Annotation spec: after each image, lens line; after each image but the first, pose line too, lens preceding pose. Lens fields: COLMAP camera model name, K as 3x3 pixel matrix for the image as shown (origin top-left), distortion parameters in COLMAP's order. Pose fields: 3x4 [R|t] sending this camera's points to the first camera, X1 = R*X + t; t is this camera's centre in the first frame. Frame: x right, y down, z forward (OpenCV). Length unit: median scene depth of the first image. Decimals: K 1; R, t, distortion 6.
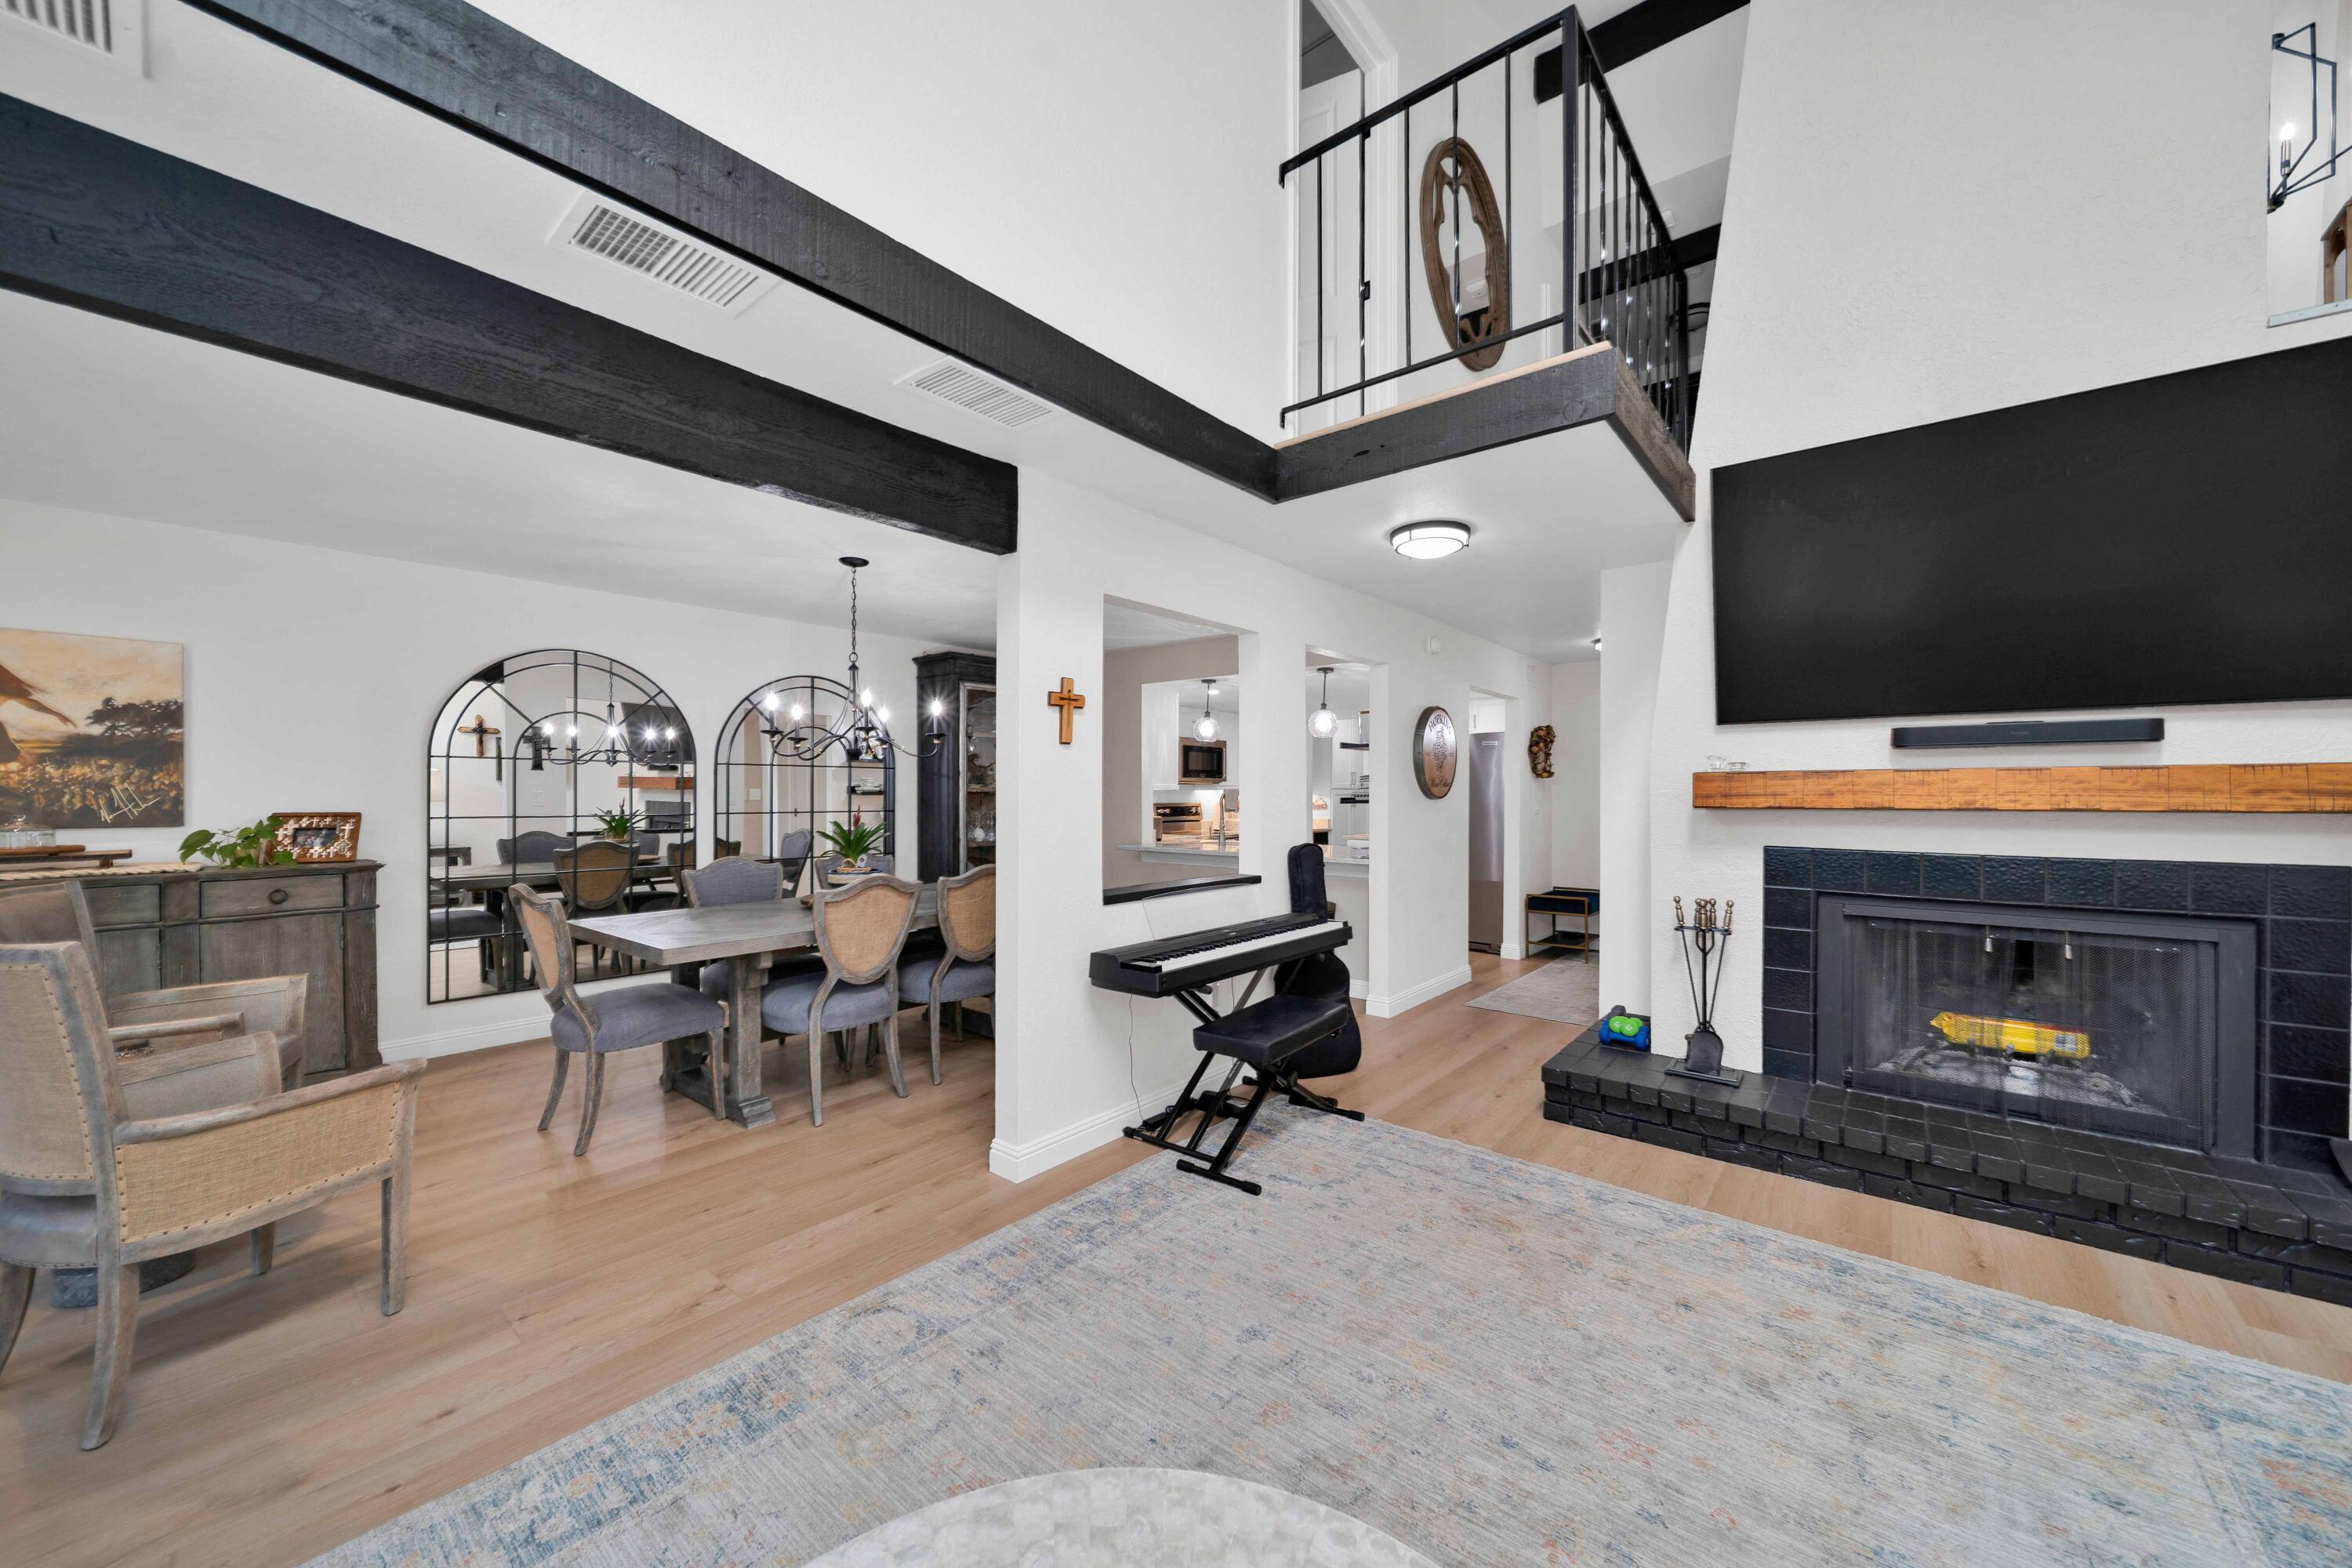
lens RADIAL K [[856.7, 0, 1184.9], [0, 856.7, 792.1], [0, 0, 1]] dist [-0.005480, 0.000056]
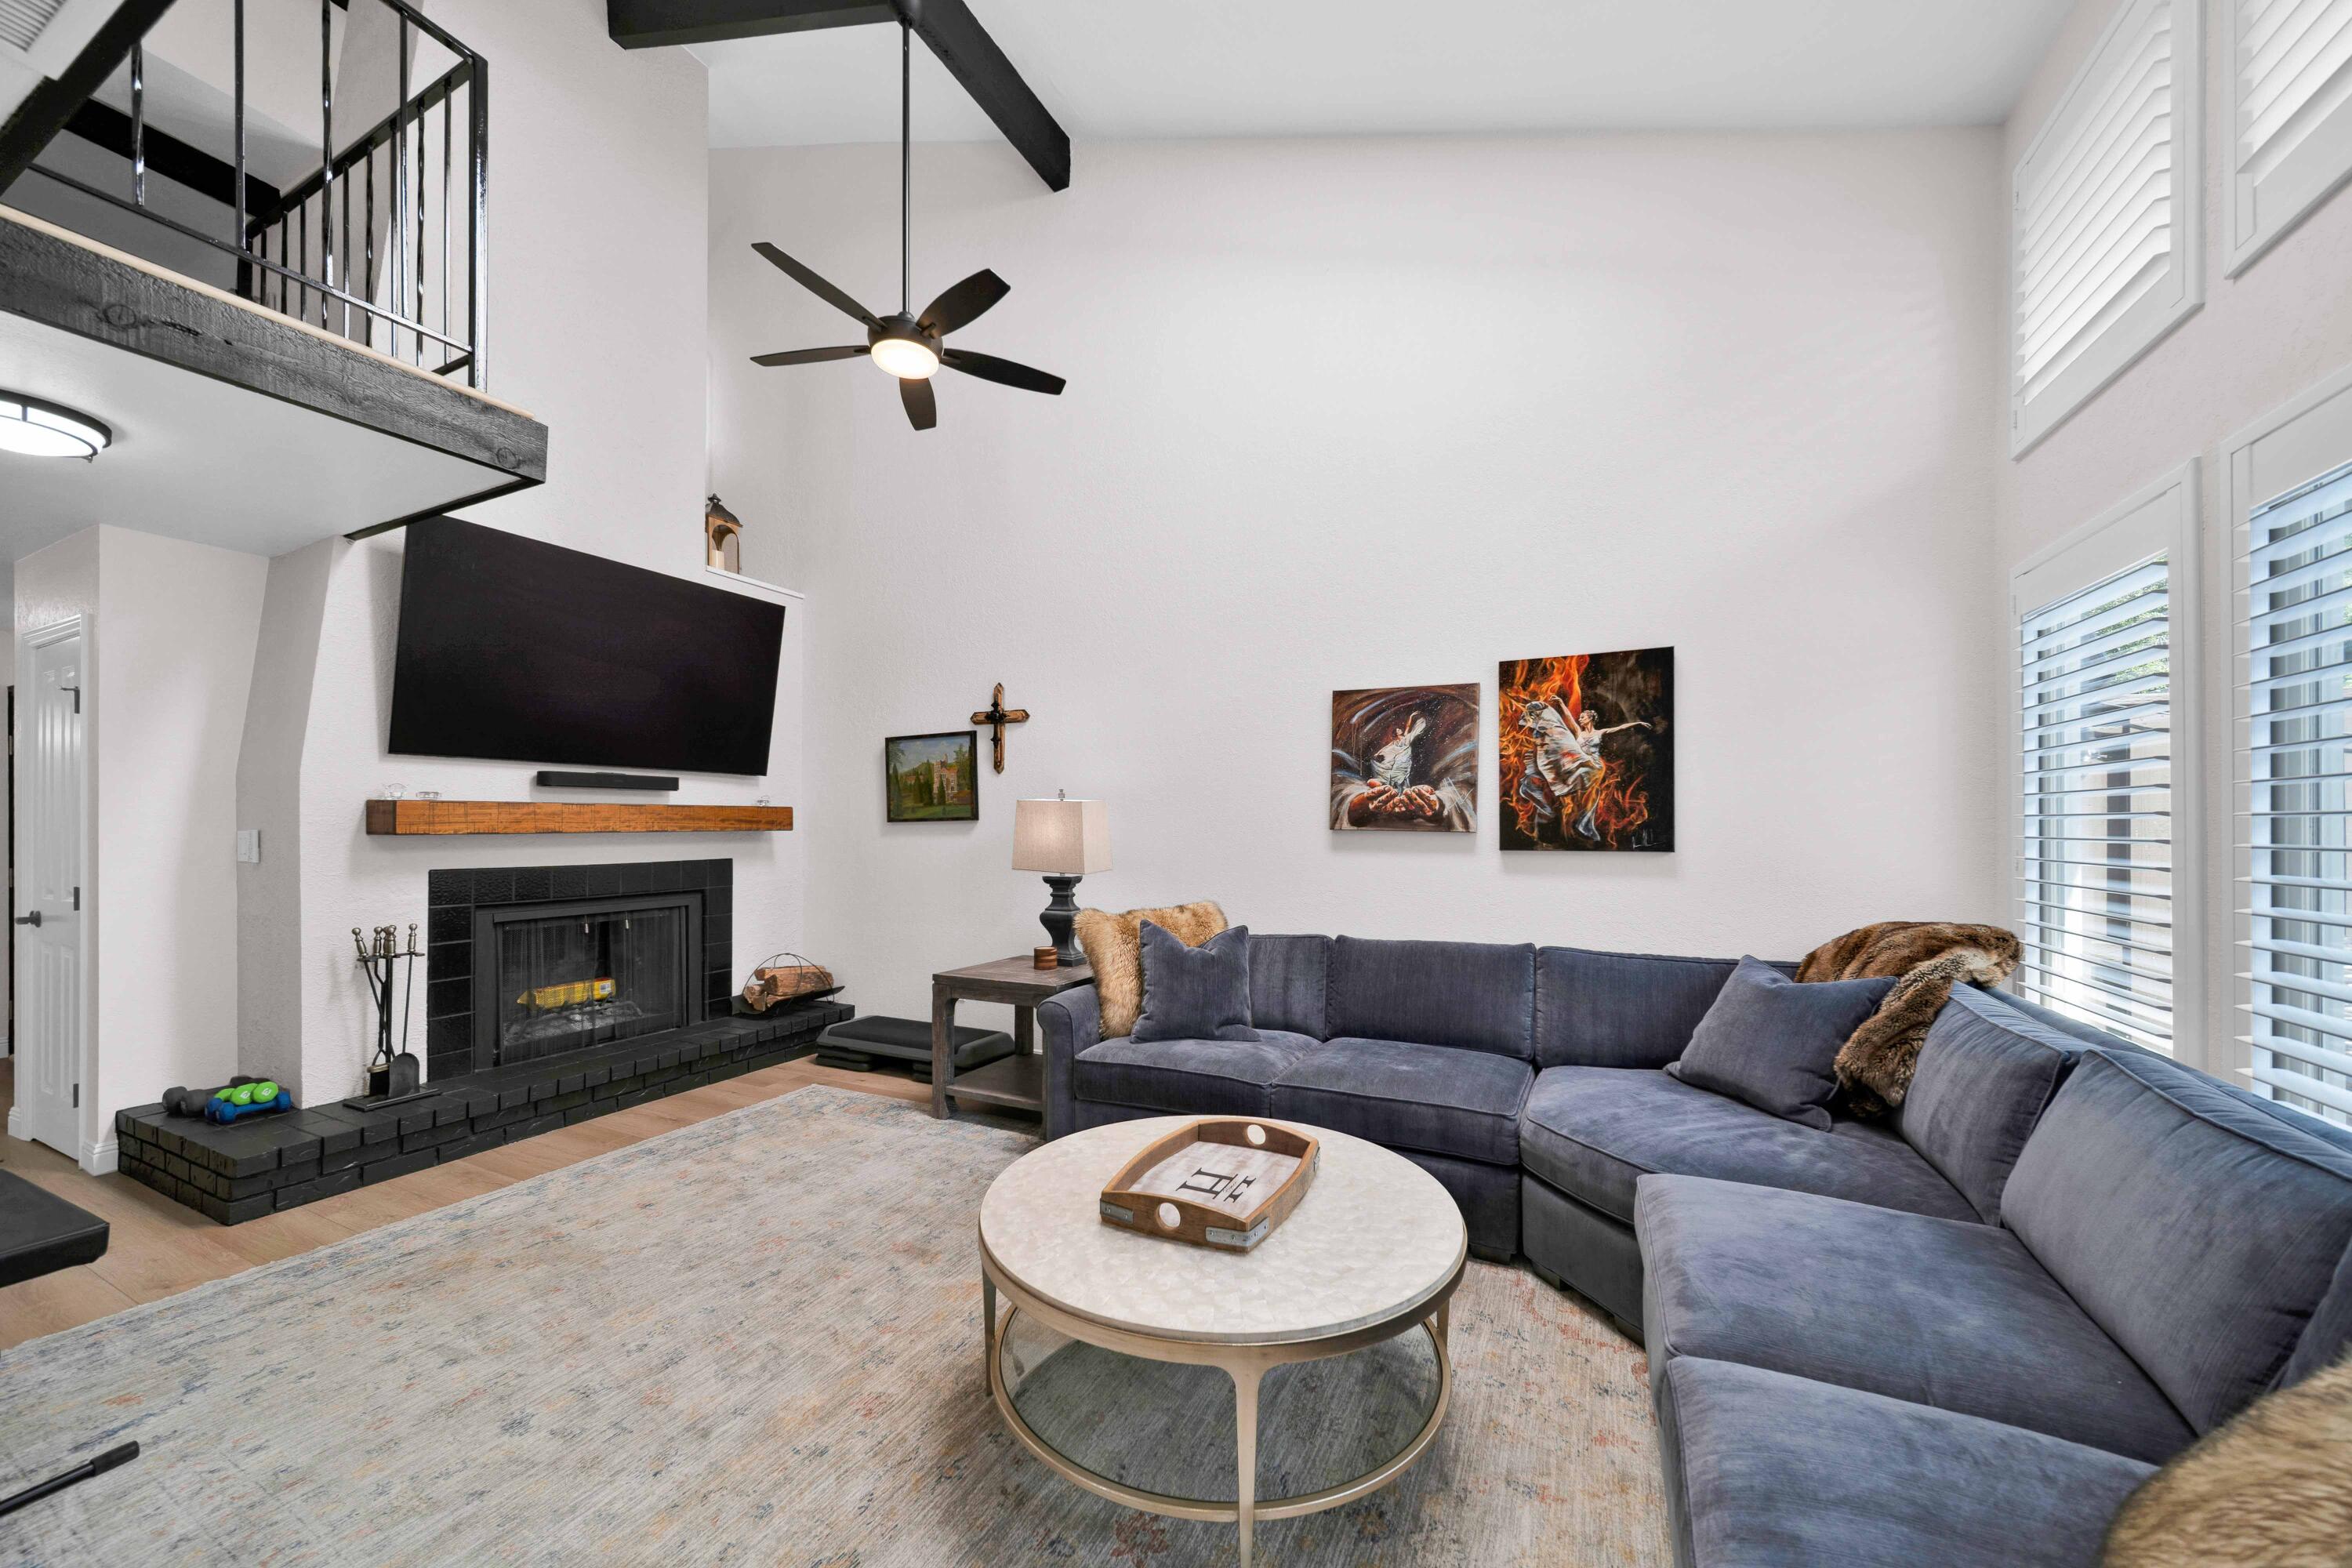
lens RADIAL K [[856.7, 0, 1174.7], [0, 856.7, 831.0], [0, 0, 1]] dist [-0.005480, 0.000056]
pose [[-0.239276, -0.006944, 0.970927, -0.653852], [0.002234, 0.999968, 0.007702, 0.008429], [-0.970949, 0.004012, -0.239253, 0.379757]]
